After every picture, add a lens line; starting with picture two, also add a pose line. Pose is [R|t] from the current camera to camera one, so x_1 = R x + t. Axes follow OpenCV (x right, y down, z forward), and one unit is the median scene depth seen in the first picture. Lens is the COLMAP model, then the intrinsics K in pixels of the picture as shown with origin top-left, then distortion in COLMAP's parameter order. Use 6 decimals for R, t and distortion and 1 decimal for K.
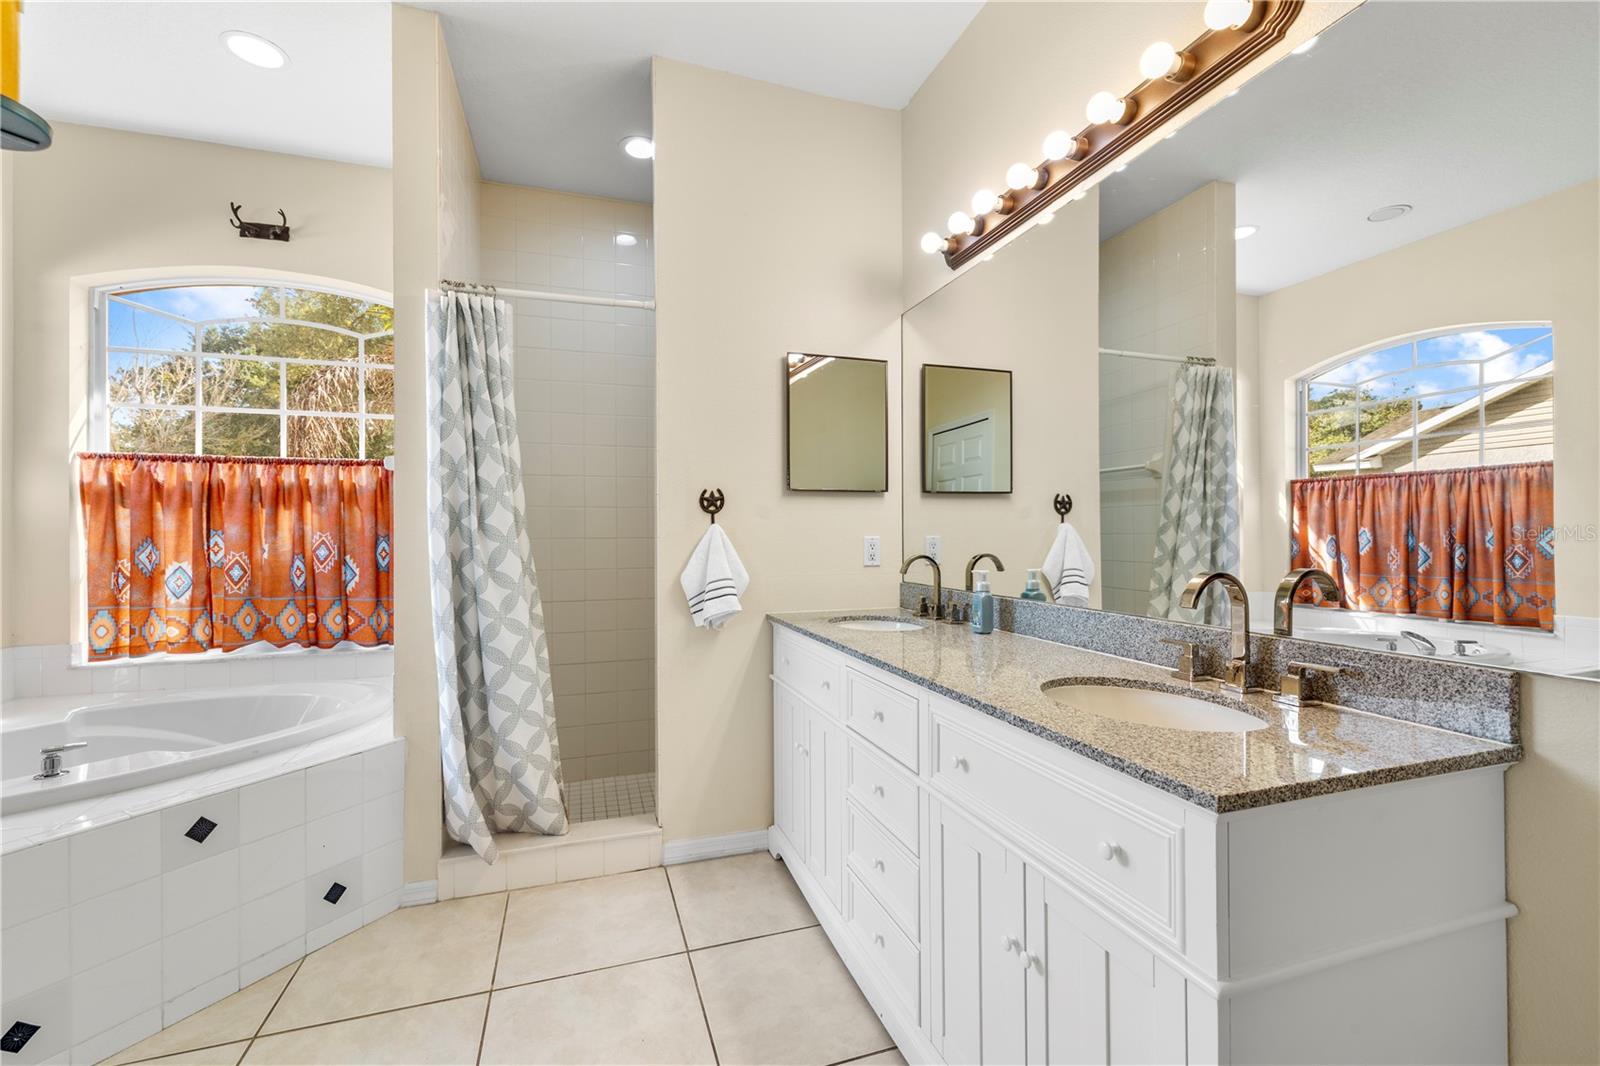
lens RADIAL K [[679.0, 0, 797.3], [0, 679.0, 531.9], [0, 0, 1]] dist [0.004376, -0.000301]
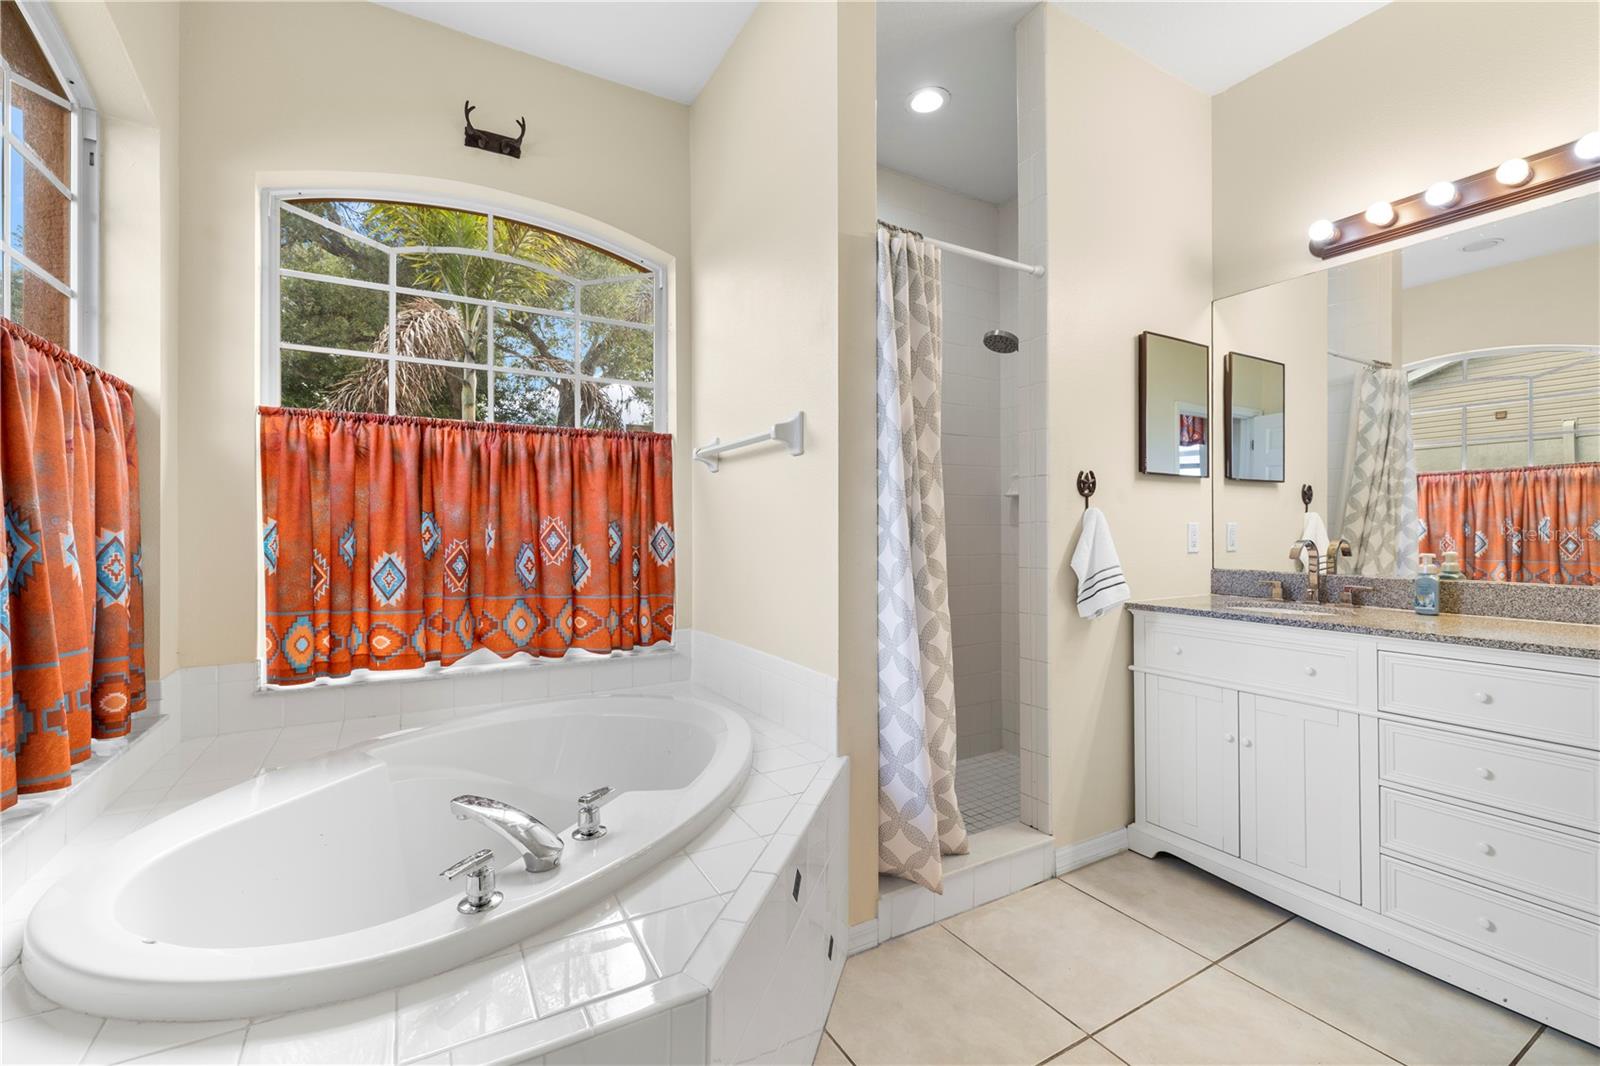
lens RADIAL K [[679.0, 0, 810.1], [0, 679.0, 524.8], [0, 0, 1]] dist [0.004376, -0.000301]
pose [[0.976430, 0.002885, 0.215817, -0.620543], [-0.002626, 0.999995, -0.001488, 0.012362], [-0.215820, 0.000887, 0.976433, 0.140847]]
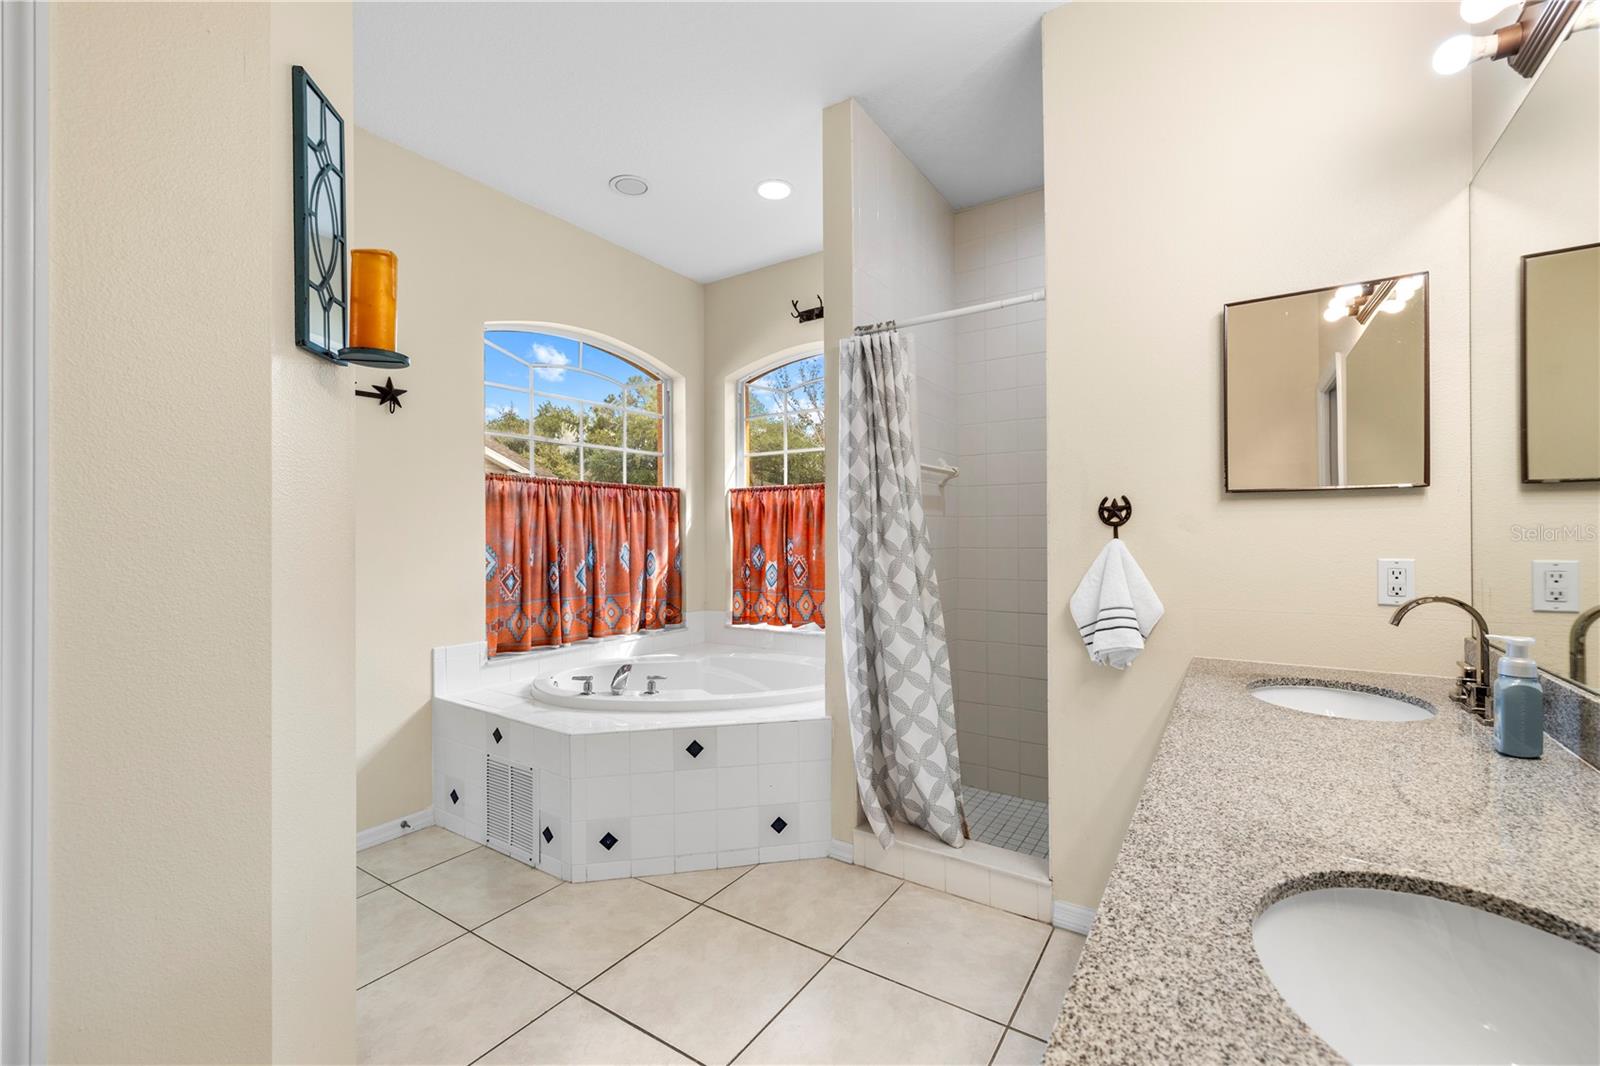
lens RADIAL K [[679.0, 0, 791.7], [0, 679.0, 530.3], [0, 0, 1]] dist [0.004376, -0.000301]
pose [[0.612834, -0.002712, -0.790207, 0.252196], [0.005237, 0.999986, 0.000630, -0.021699], [0.790194, -0.004524, 0.612840, 0.161936]]
